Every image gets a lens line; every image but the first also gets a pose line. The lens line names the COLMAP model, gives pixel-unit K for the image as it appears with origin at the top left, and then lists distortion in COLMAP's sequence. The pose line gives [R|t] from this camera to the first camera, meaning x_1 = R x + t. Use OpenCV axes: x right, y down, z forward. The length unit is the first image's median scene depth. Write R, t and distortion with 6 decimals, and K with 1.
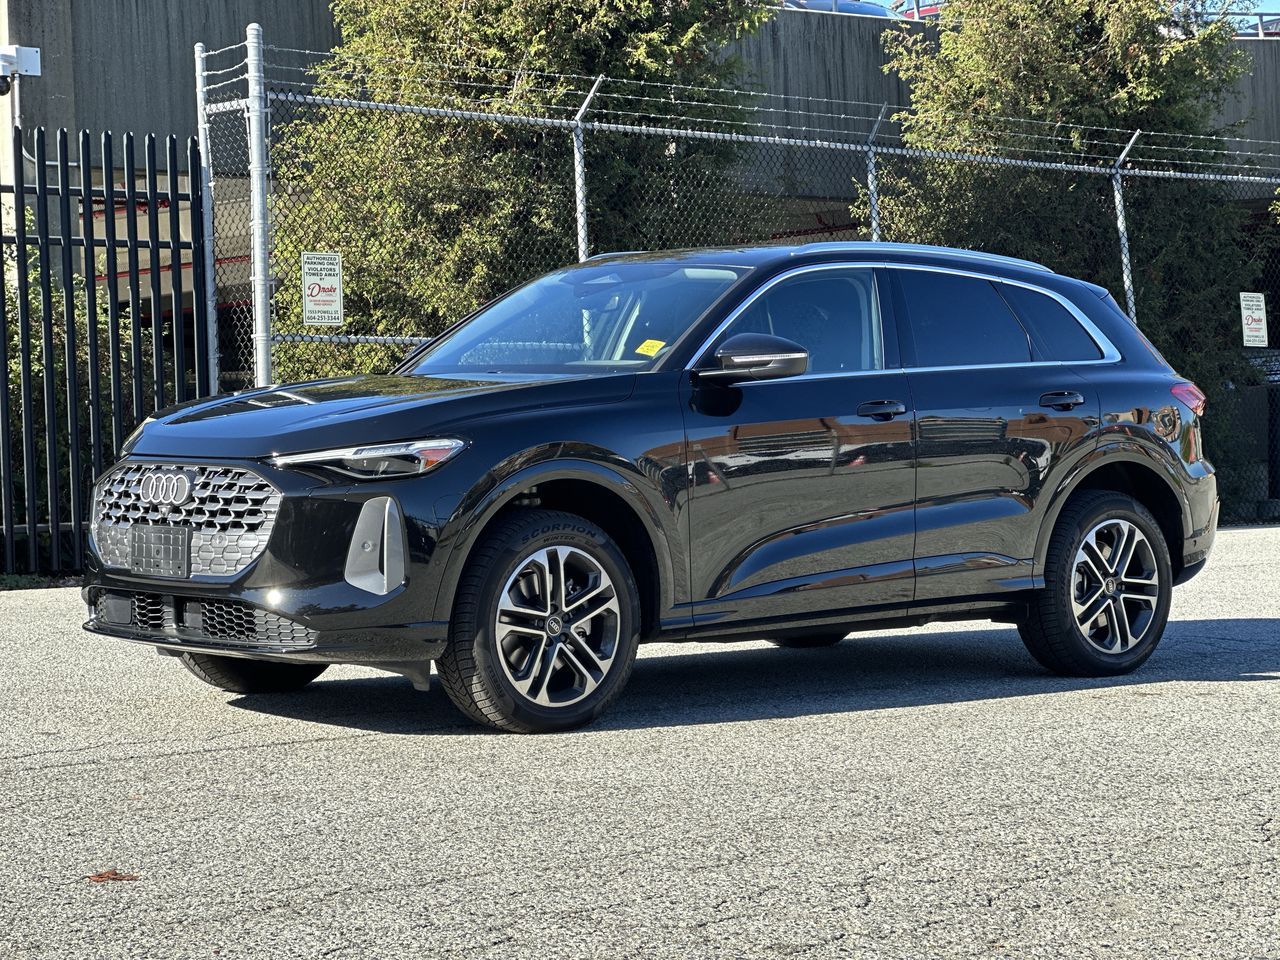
lens RADIAL K [[2847.1, 0, 640.0], [0, 2847.1, 480.0], [0, 0, 1]] dist [-0.045357, 2.118975]
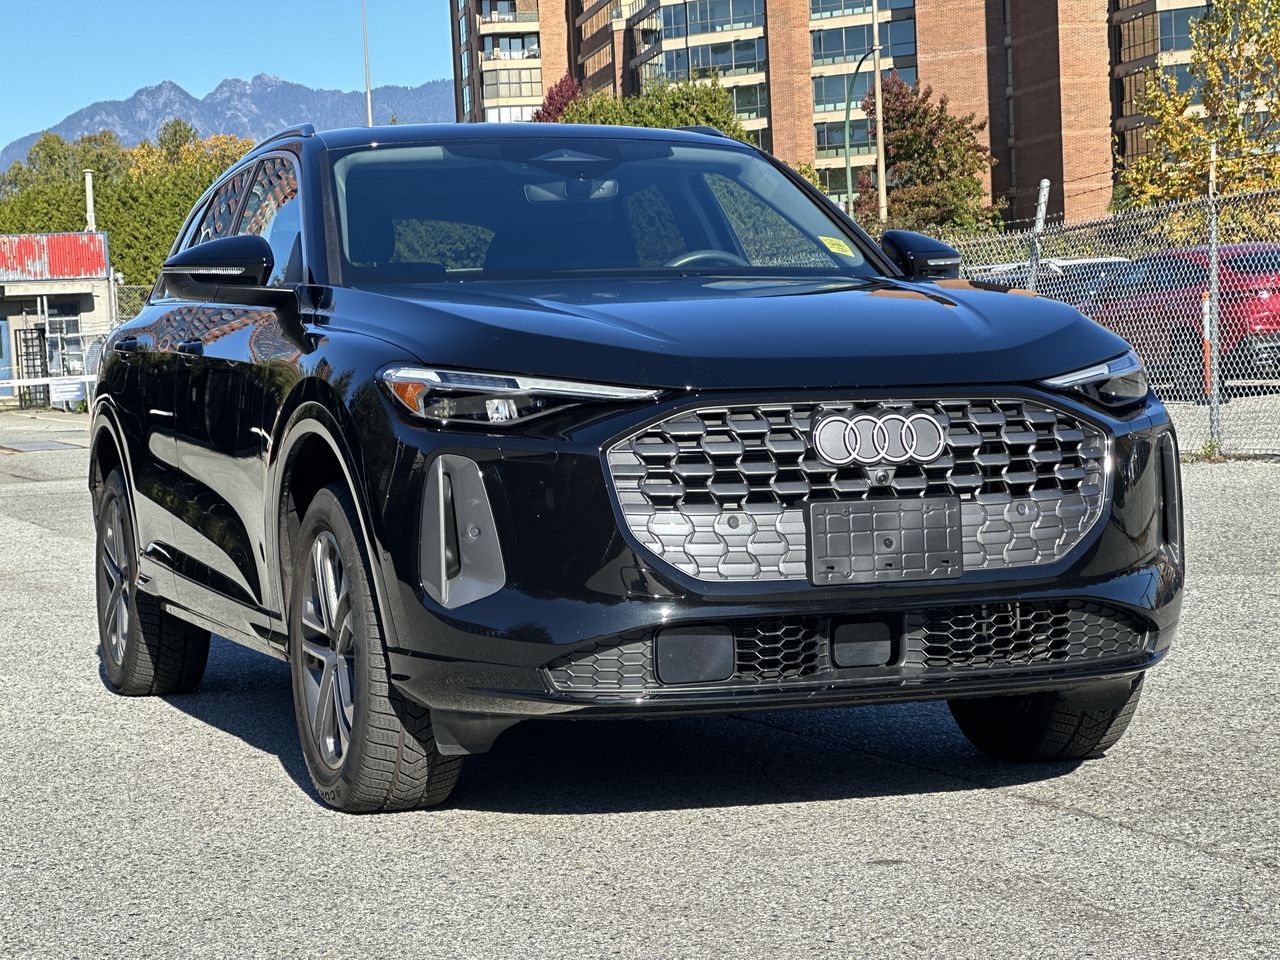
lens RADIAL K [[2847.1, 0, 640.0], [0, 2847.1, 480.0], [0, 0, 1]] dist [-0.045357, 2.118975]
pose [[0.371901, -0.039931, 0.927413, -0.762538], [0.060207, 0.998008, 0.018827, -0.002732], [-0.926318, 0.048835, 0.373565, 0.831085]]
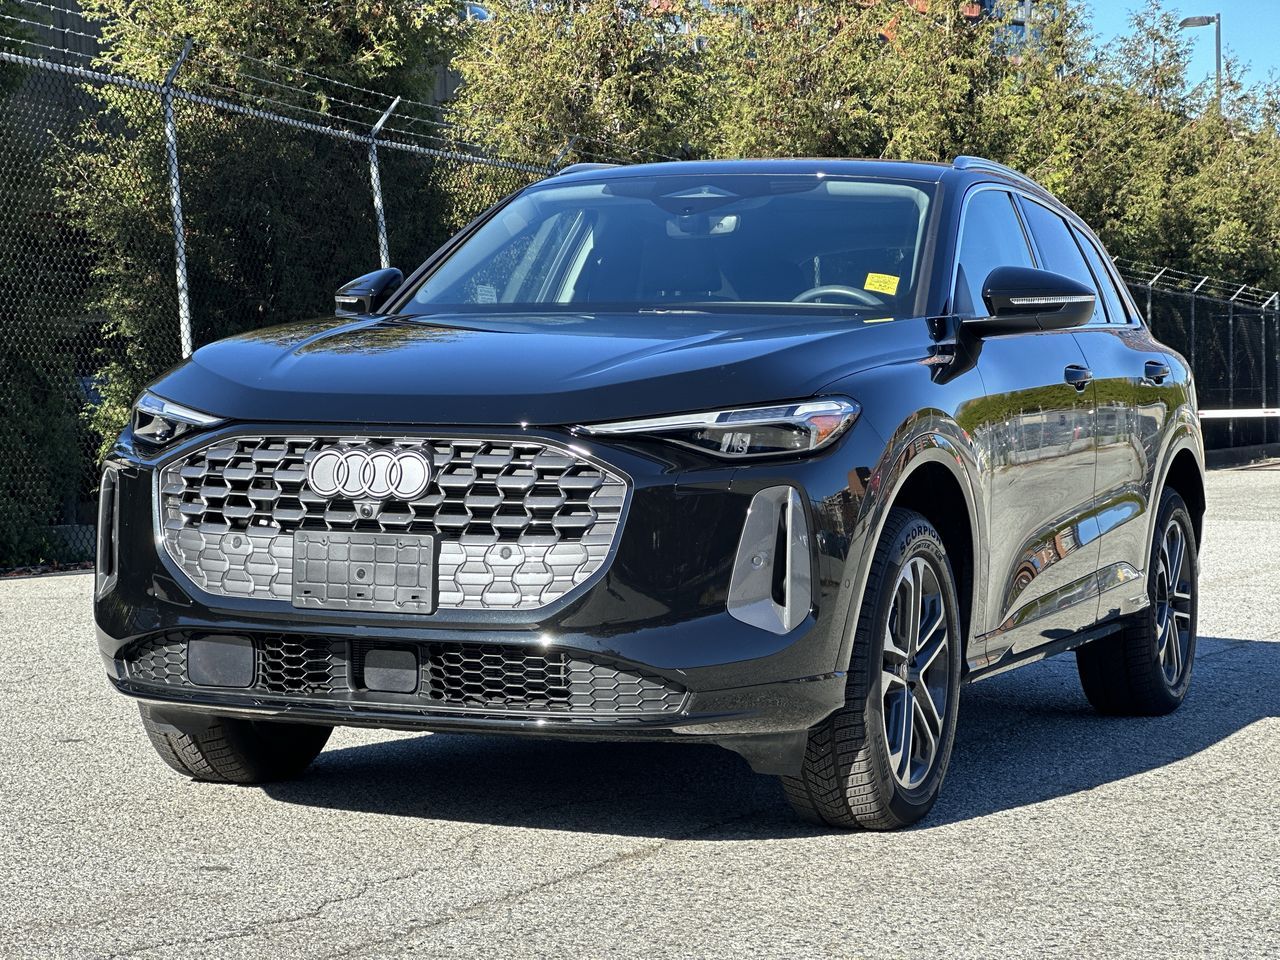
lens RADIAL K [[2847.1, 0, 640.0], [0, 2847.1, 480.0], [0, 0, 1]] dist [-0.045357, 2.118975]
pose [[0.899361, 0.002678, 0.437198, -0.396146], [-0.000814, 0.999990, -0.004452, 0.007306], [-0.437206, 0.003648, 0.899354, 0.405570]]
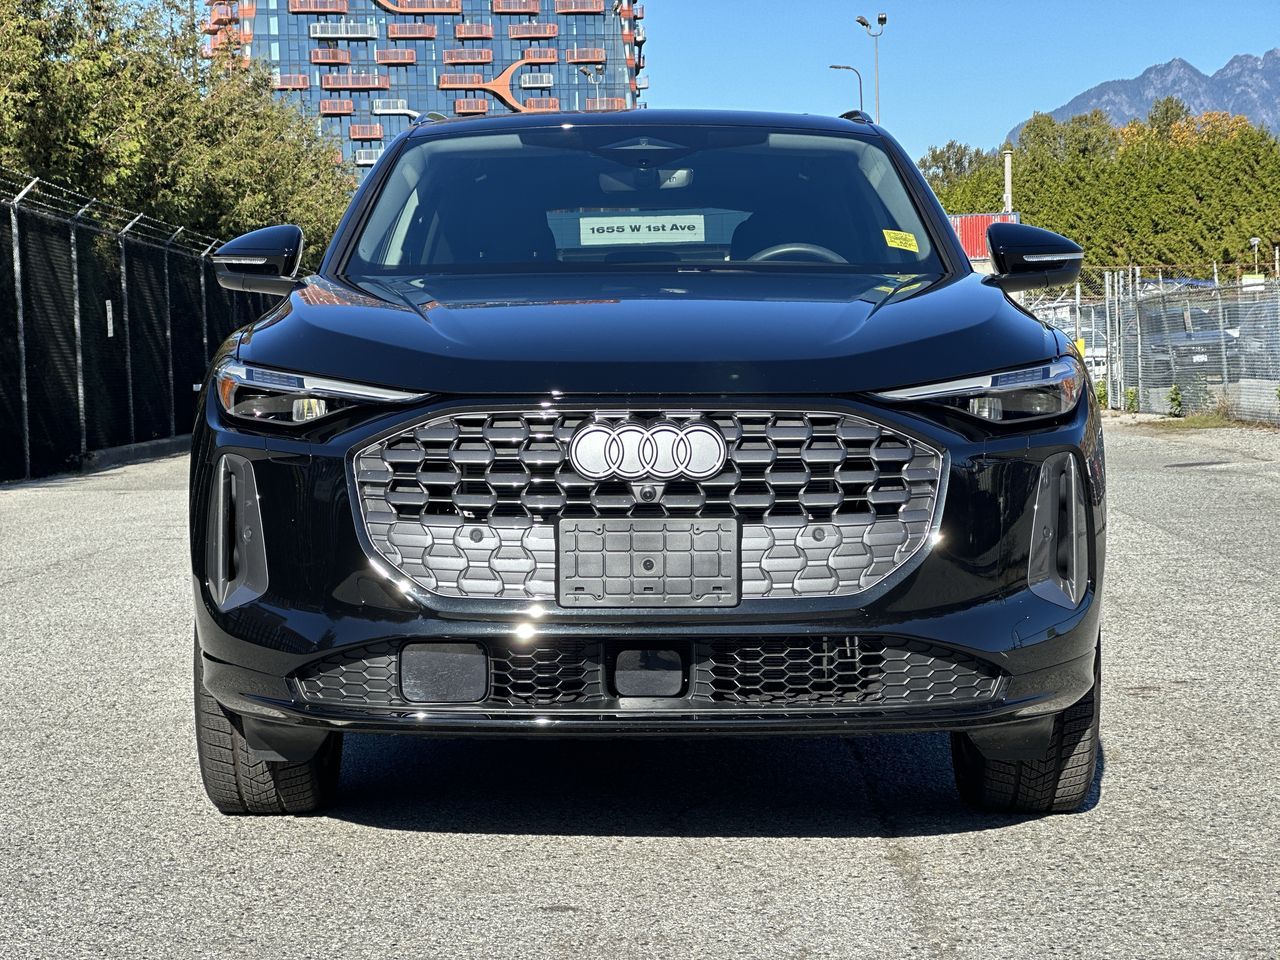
lens RADIAL K [[2847.1, 0, 640.0], [0, 2847.1, 480.0], [0, 0, 1]] dist [-0.045357, 2.118975]
pose [[0.665584, -0.027764, 0.745806, -0.597053], [0.030101, 0.999493, 0.010344, 0.002778], [-0.745715, 0.015565, 0.666083, 0.633693]]
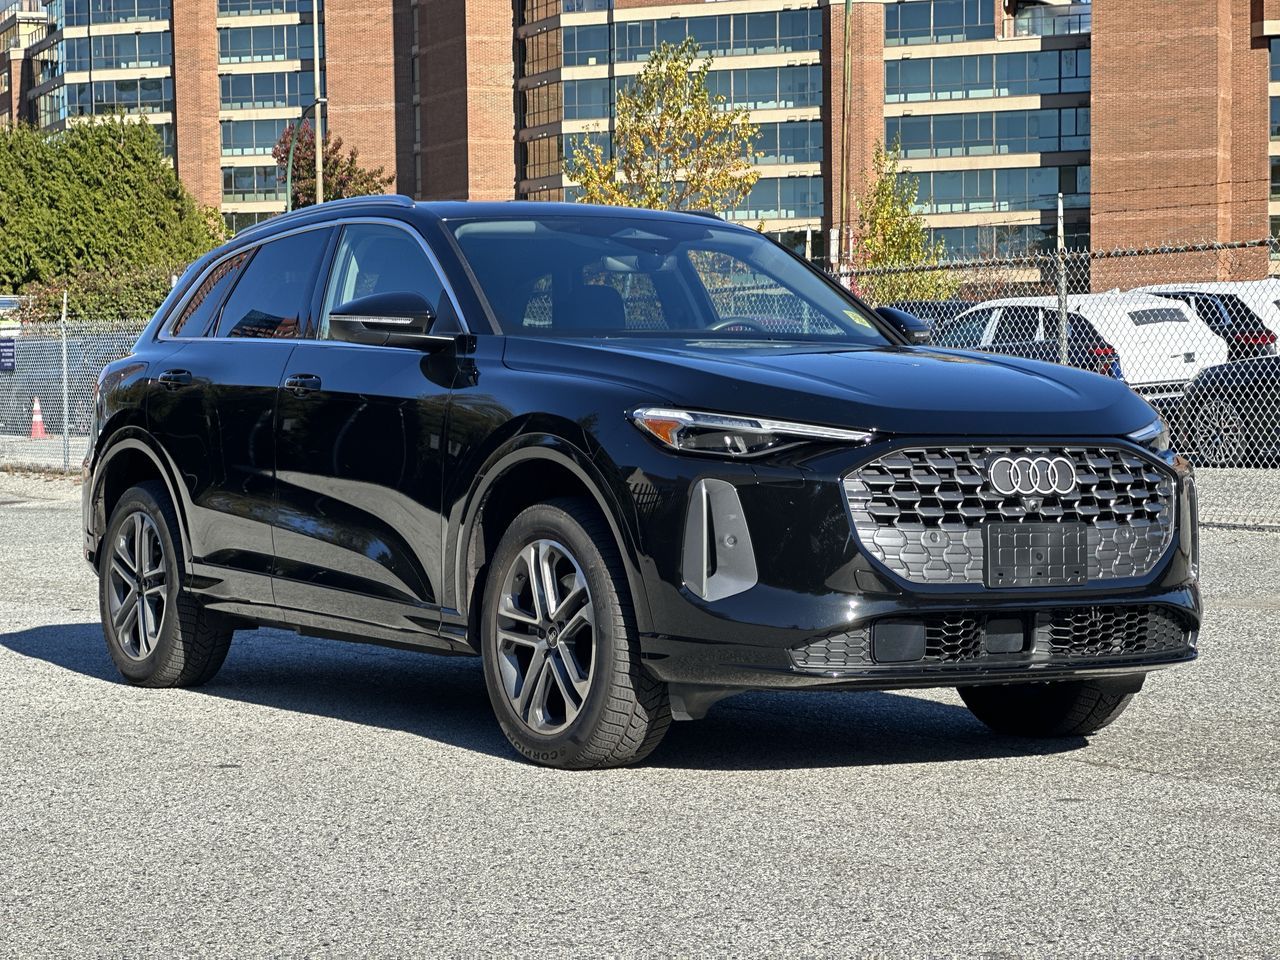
lens RADIAL K [[2778.3, 0, 692.8], [0, 2778.3, 477.0], [0, 0, 1]] dist [0.279935, -0.649580]
pose [[0.145227, -0.016715, 0.989257, -0.957431], [0.030215, 0.999466, 0.012452, -0.009205], [-0.988937, 0.028082, 0.145655, 0.993800]]
